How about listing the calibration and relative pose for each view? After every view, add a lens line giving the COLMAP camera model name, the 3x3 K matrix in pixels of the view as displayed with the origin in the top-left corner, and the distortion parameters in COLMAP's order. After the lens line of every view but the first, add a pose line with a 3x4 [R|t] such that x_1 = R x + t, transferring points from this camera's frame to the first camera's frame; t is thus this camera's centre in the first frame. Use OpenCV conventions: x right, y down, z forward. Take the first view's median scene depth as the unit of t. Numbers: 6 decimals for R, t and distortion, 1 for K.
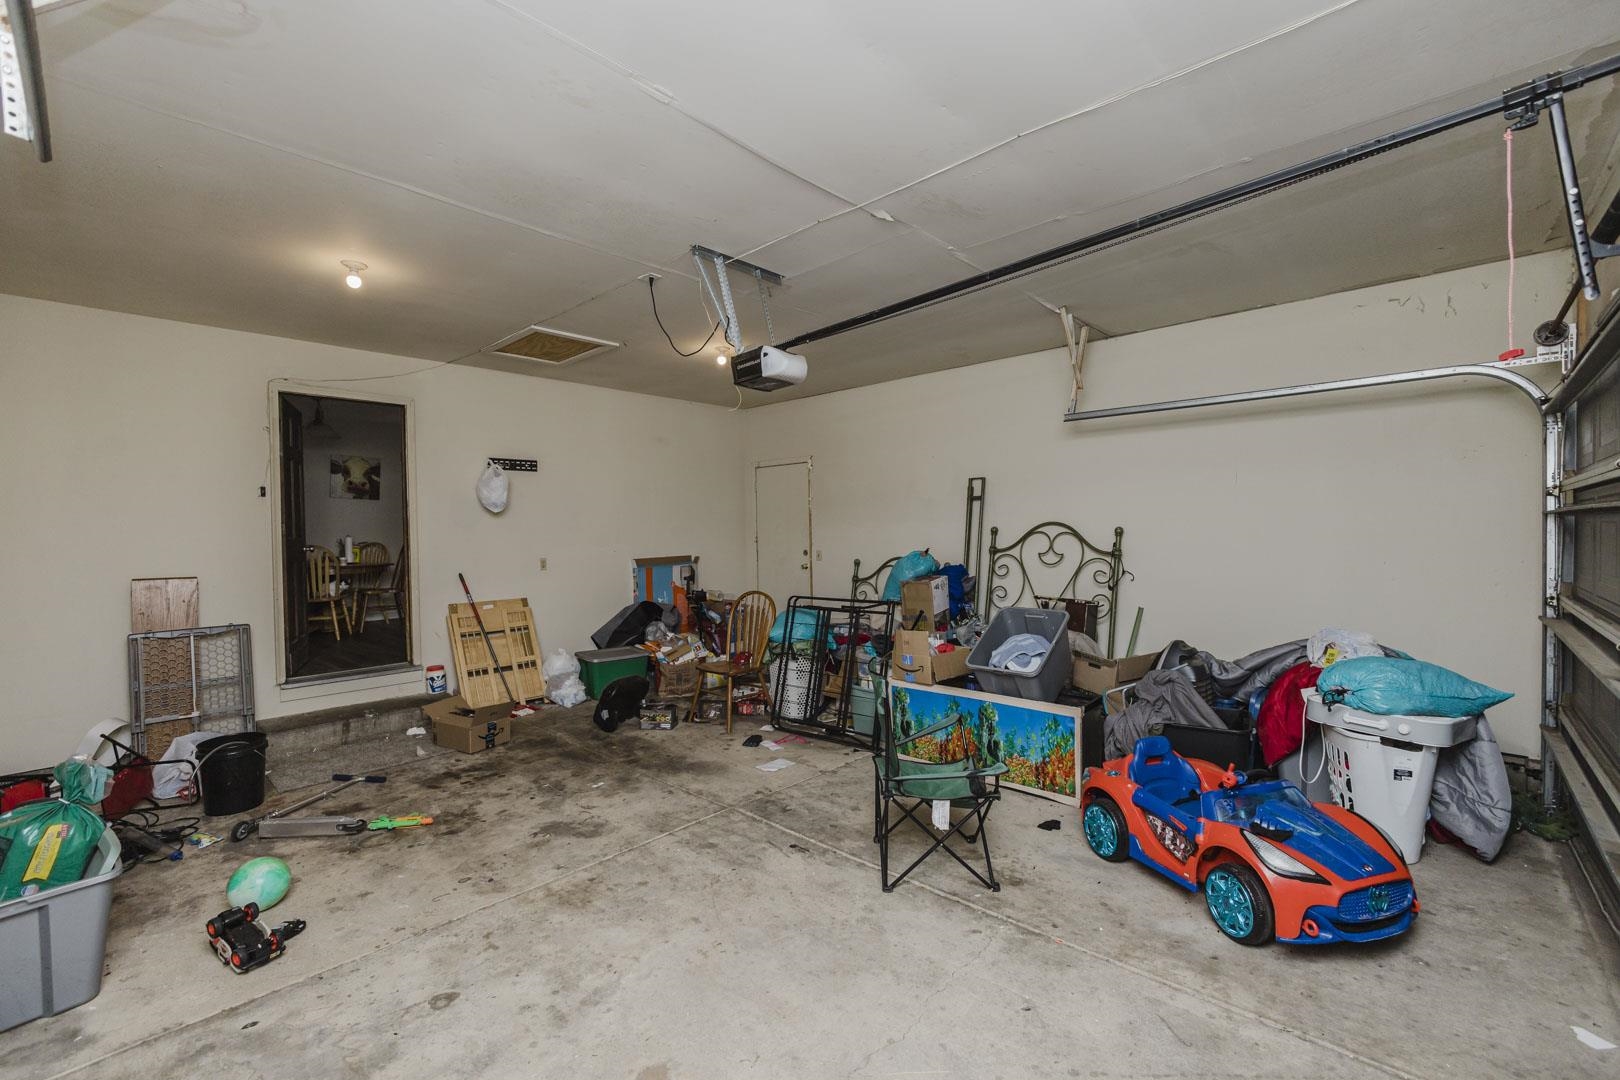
lens RADIAL K [[686.6, 0, 815.4], [0, 686.6, 536.4], [0, 0, 1]] dist [-0.000029, -0.000162]
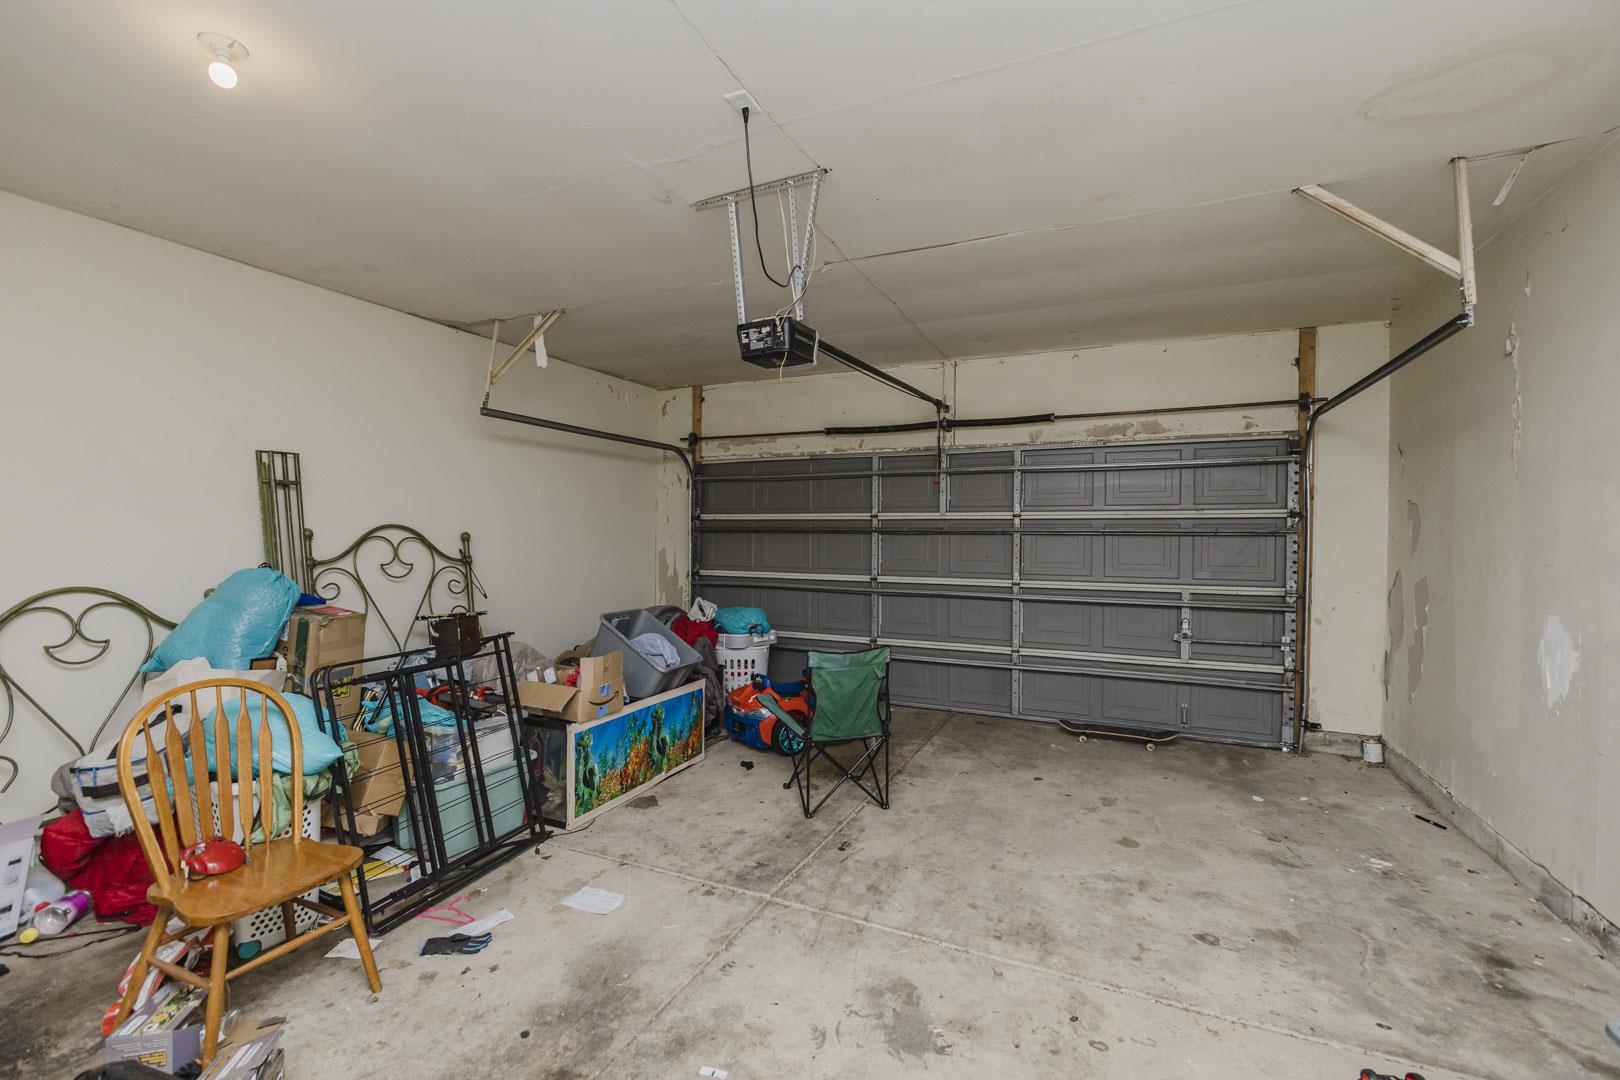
lens RADIAL K [[686.6, 0, 815.4], [0, 686.6, 536.4], [0, 0, 1]] dist [-0.000029, -0.000162]
pose [[-0.307578, 0.008973, 0.951480, -0.722588], [0.002635, 0.999960, -0.008578, 0.001378], [-0.951519, -0.000131, -0.307590, 0.991756]]
